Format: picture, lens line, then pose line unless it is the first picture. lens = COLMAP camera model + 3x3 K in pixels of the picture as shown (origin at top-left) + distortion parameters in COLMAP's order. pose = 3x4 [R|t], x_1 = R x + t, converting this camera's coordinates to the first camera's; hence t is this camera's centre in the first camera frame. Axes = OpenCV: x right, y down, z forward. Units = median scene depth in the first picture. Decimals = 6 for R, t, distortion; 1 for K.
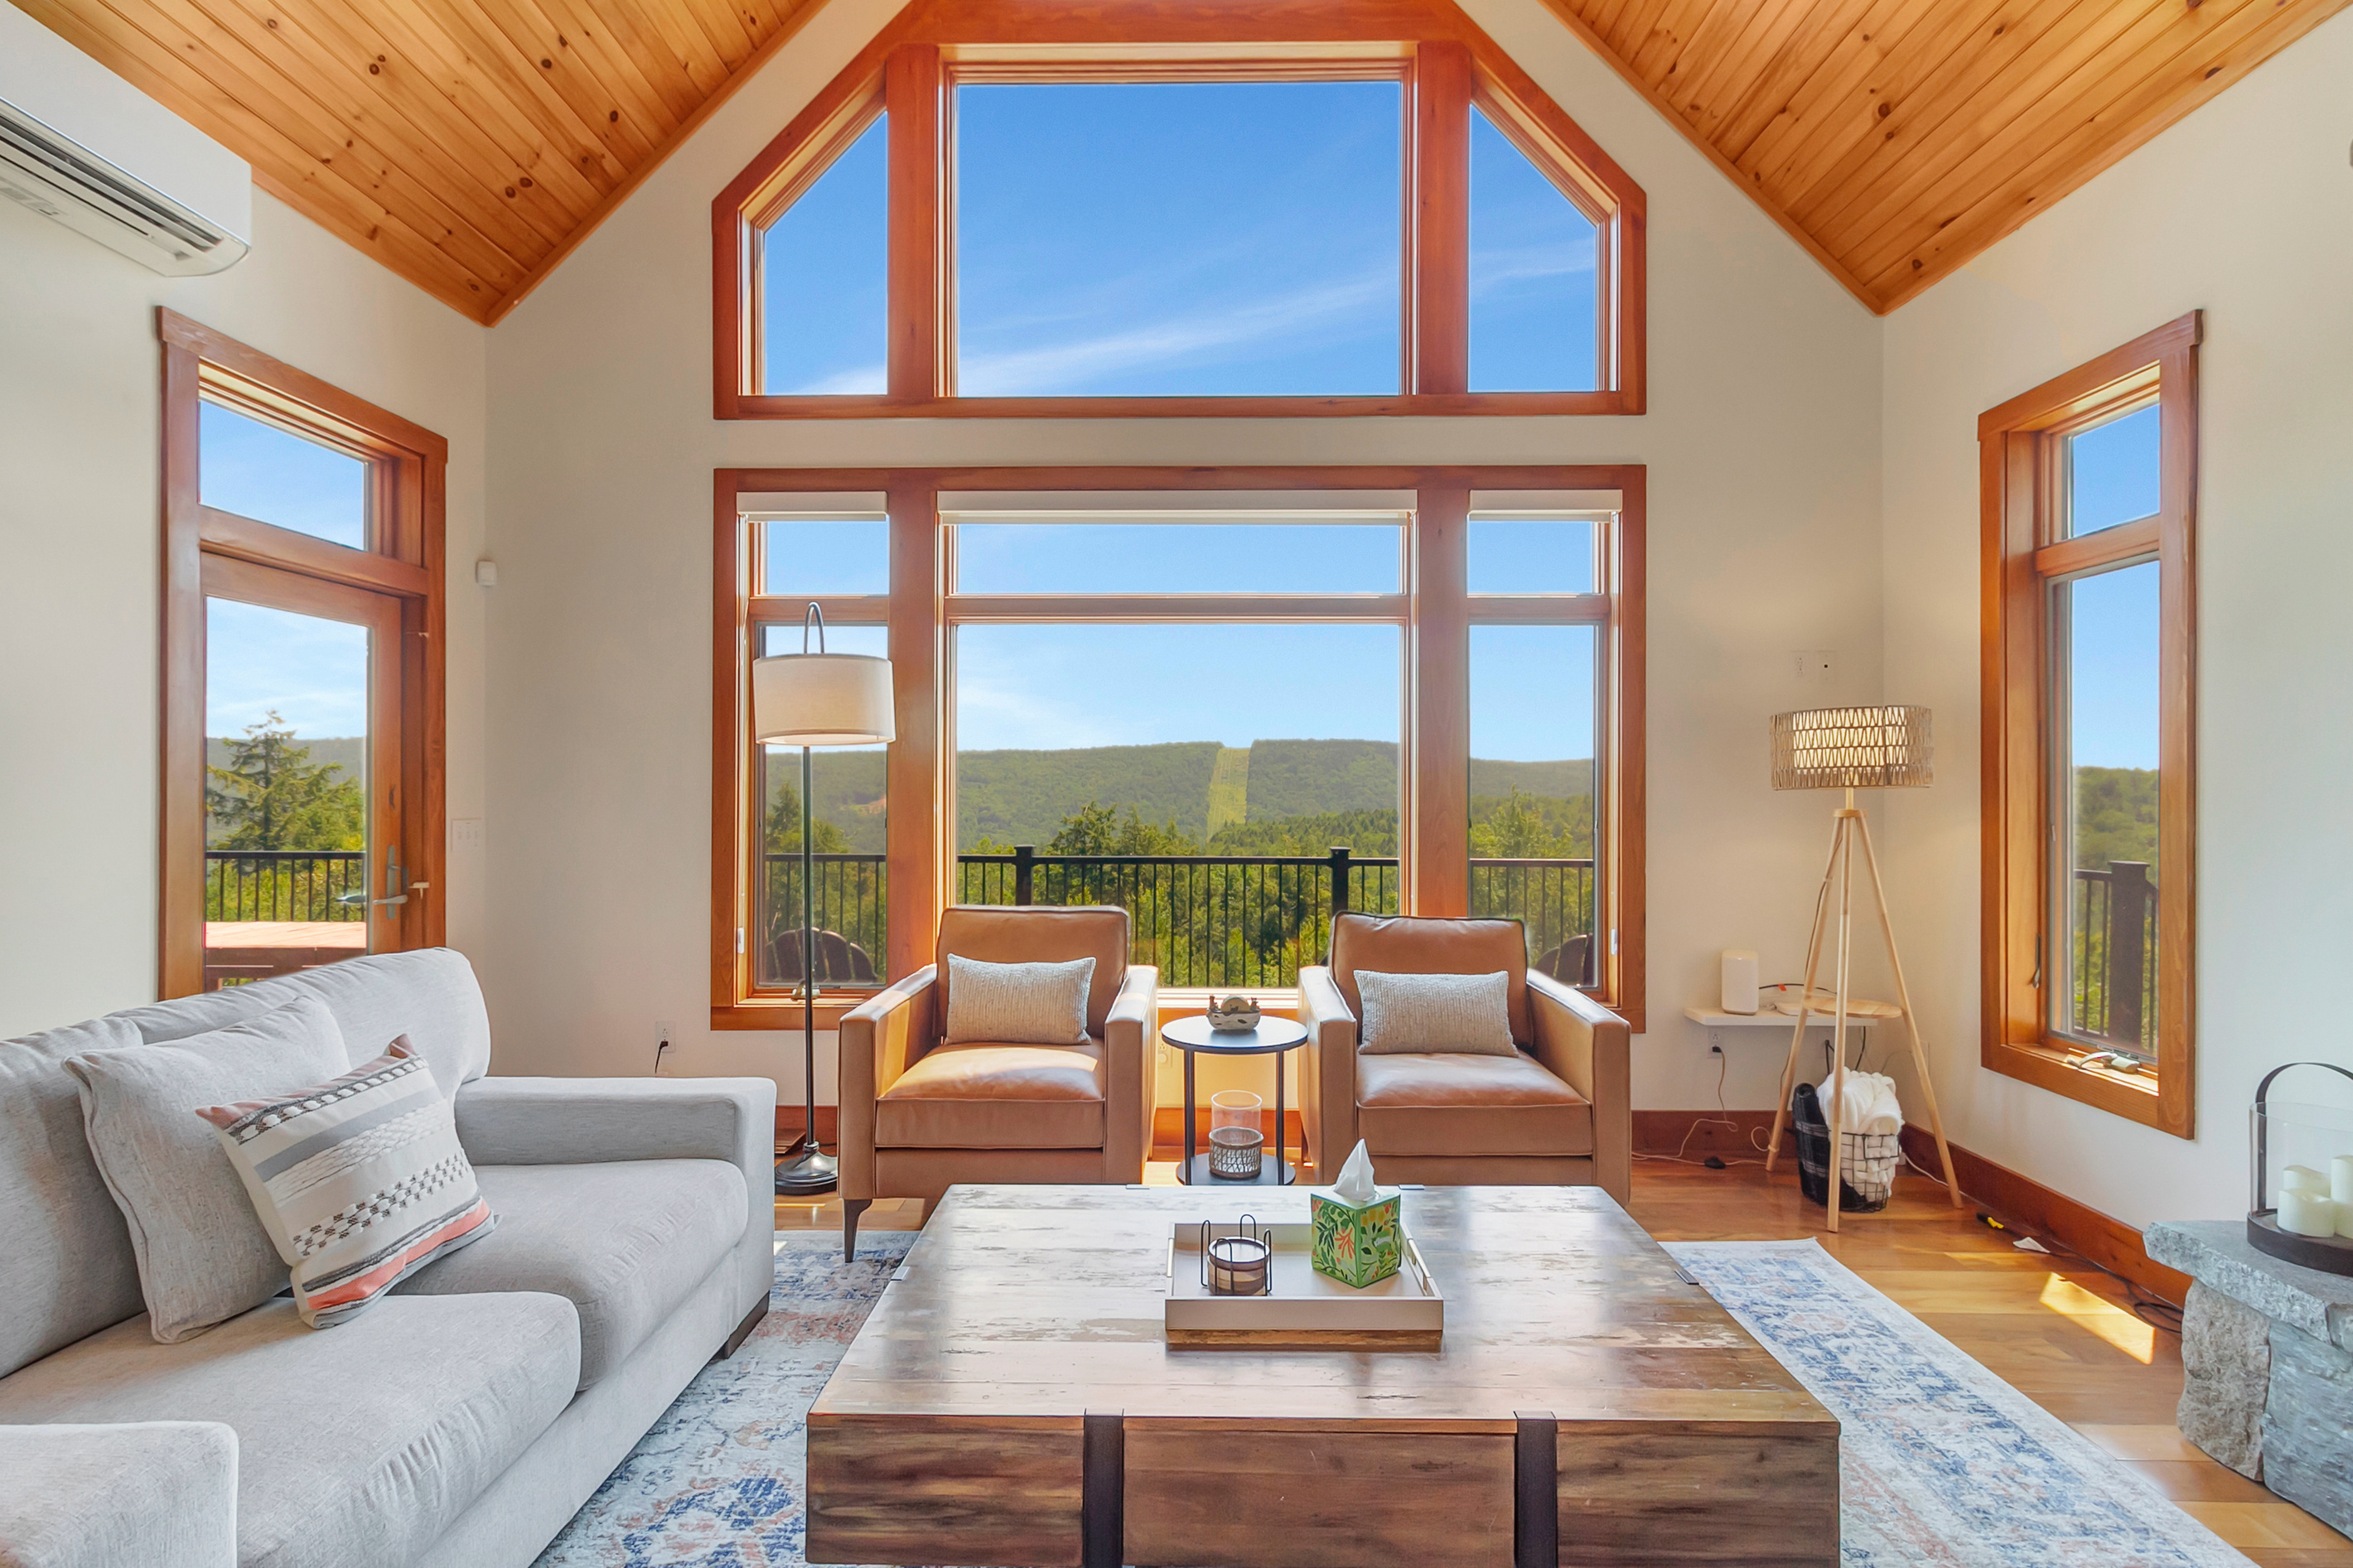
lens RADIAL K [[1099.1, 0, 1182.0], [0, 1099.1, 785.0], [0, 0, 1]] dist [0.004053, 0.000983]
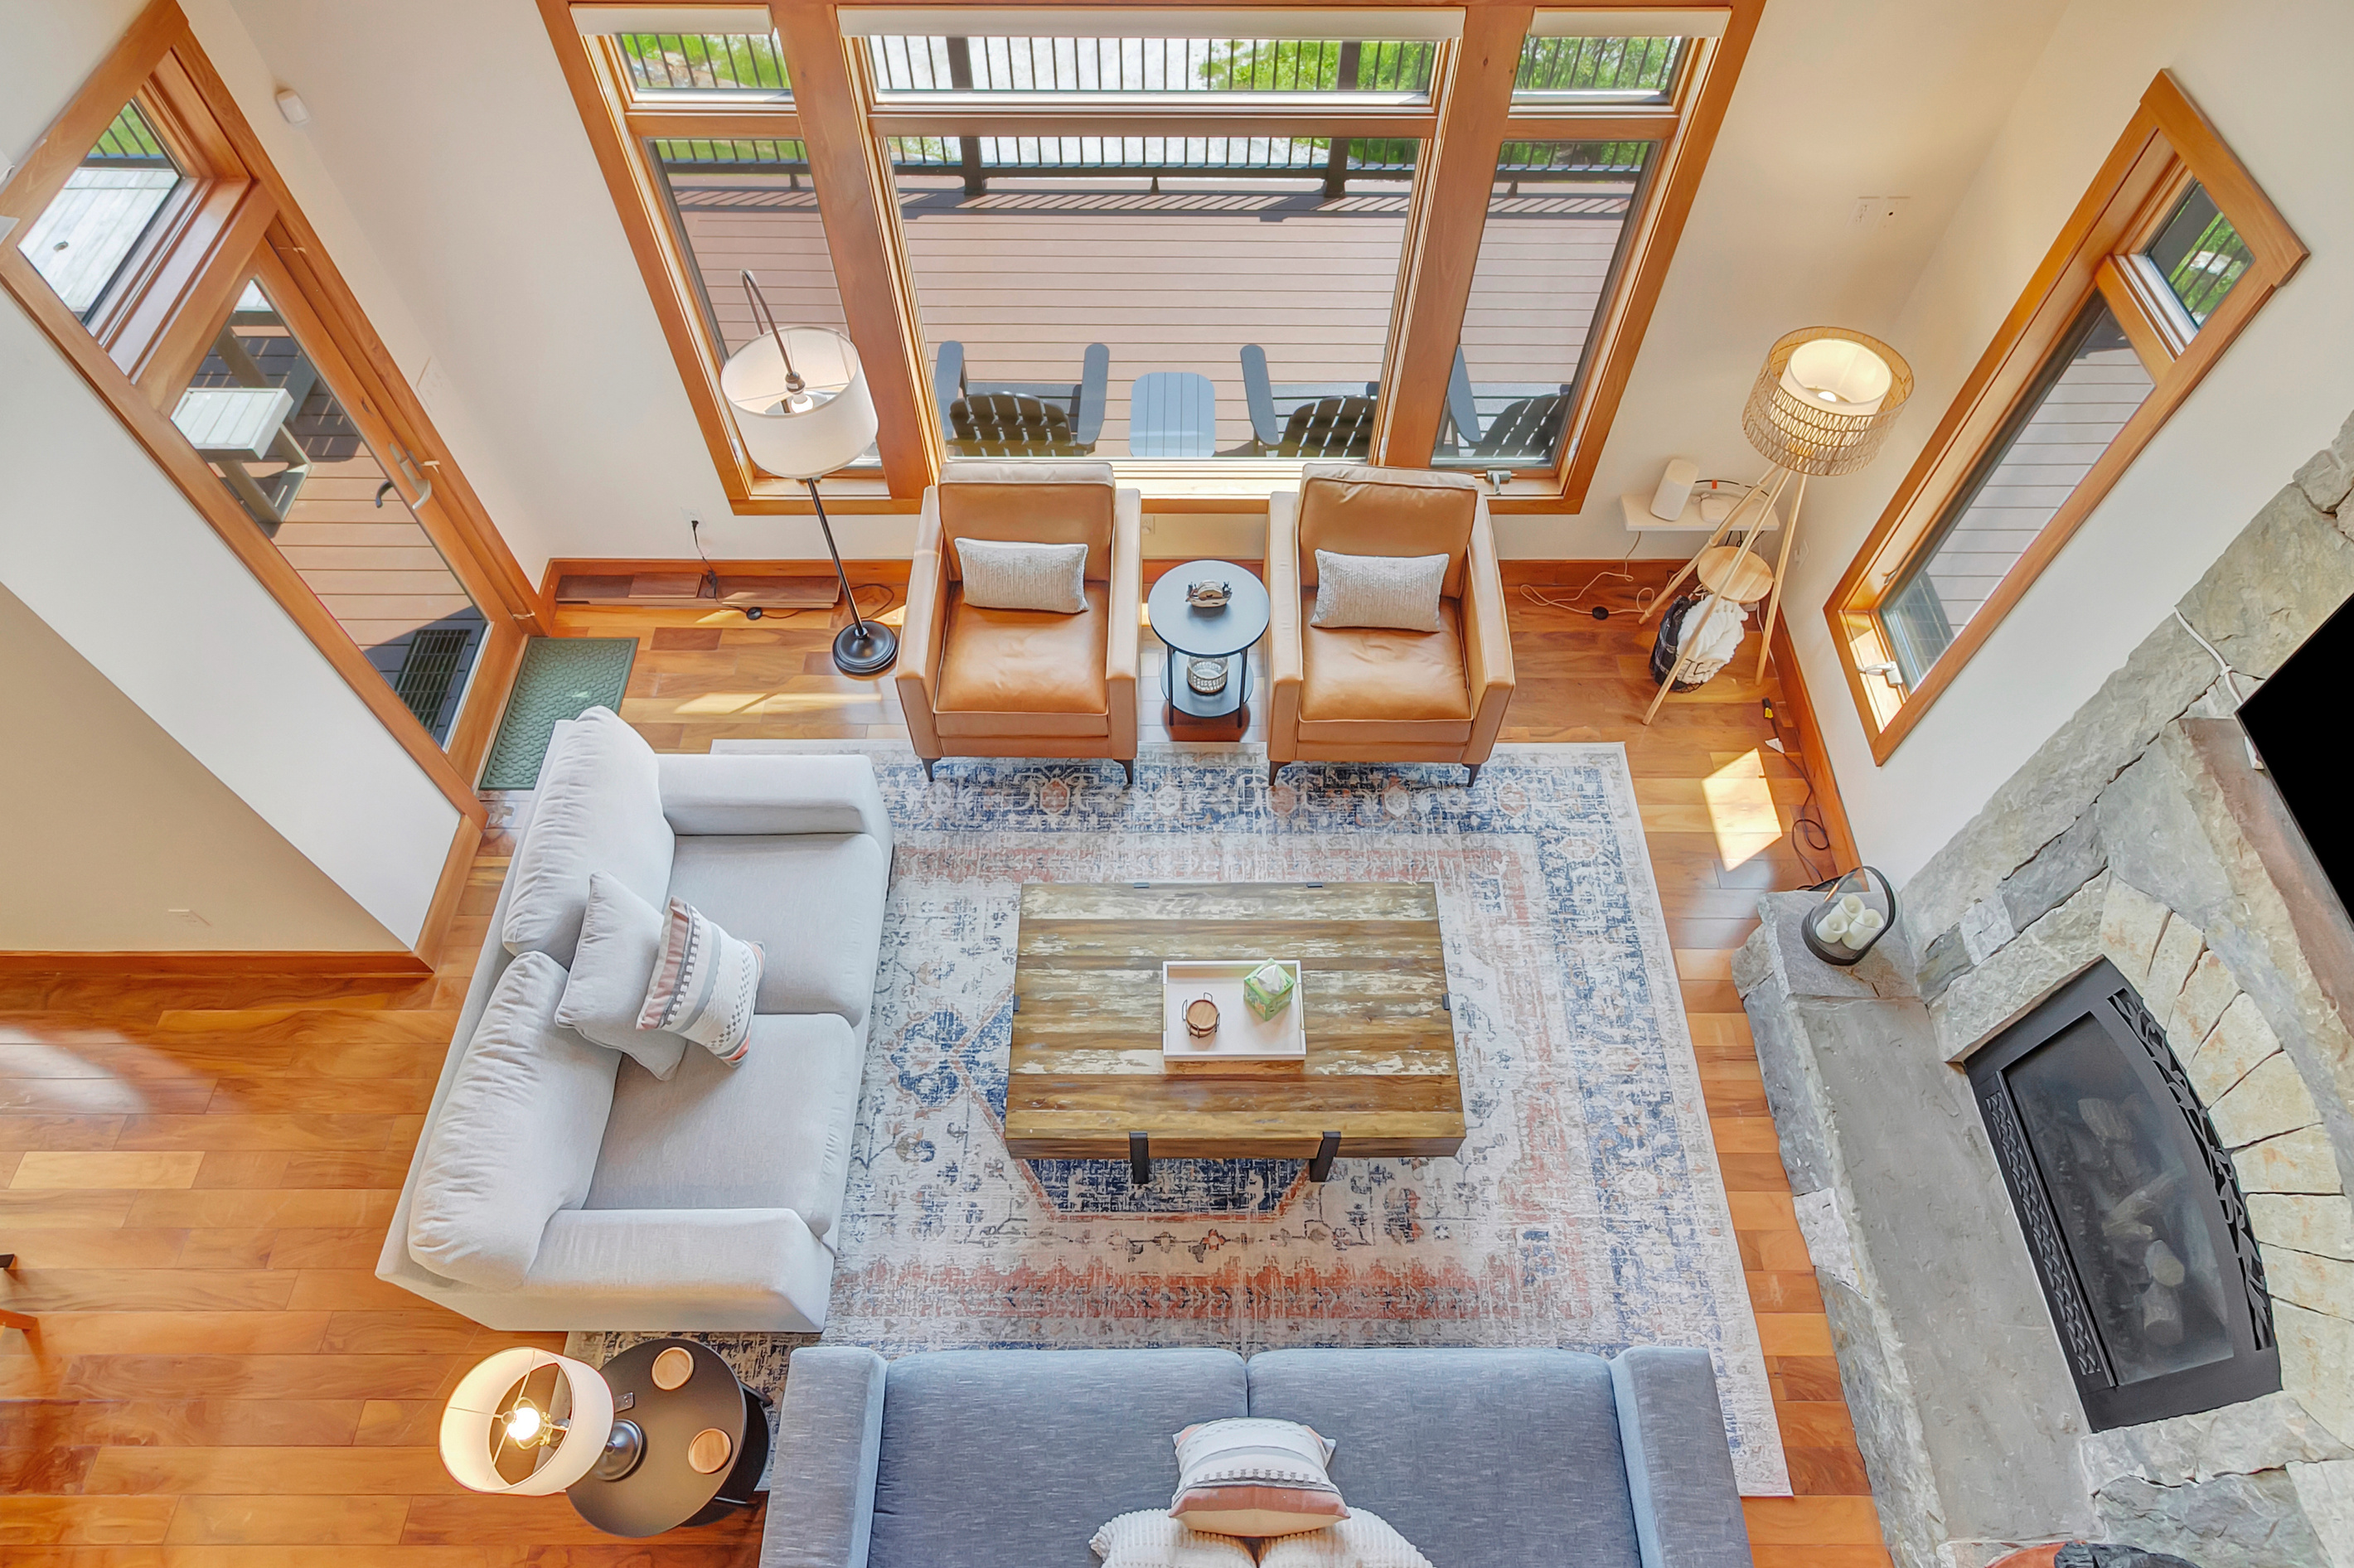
lens RADIAL K [[1299.7, 0, 1177.0], [0, 1299.7, 784.0], [0, 0, 1]] dist [-0.001726, -0.000785]
pose [[0.999838, -0.012034, 0.013354, -0.010791], [-0.004700, 0.542040, 0.840340, -1.095150], [-0.017351, -0.840267, 0.541896, 0.097072]]
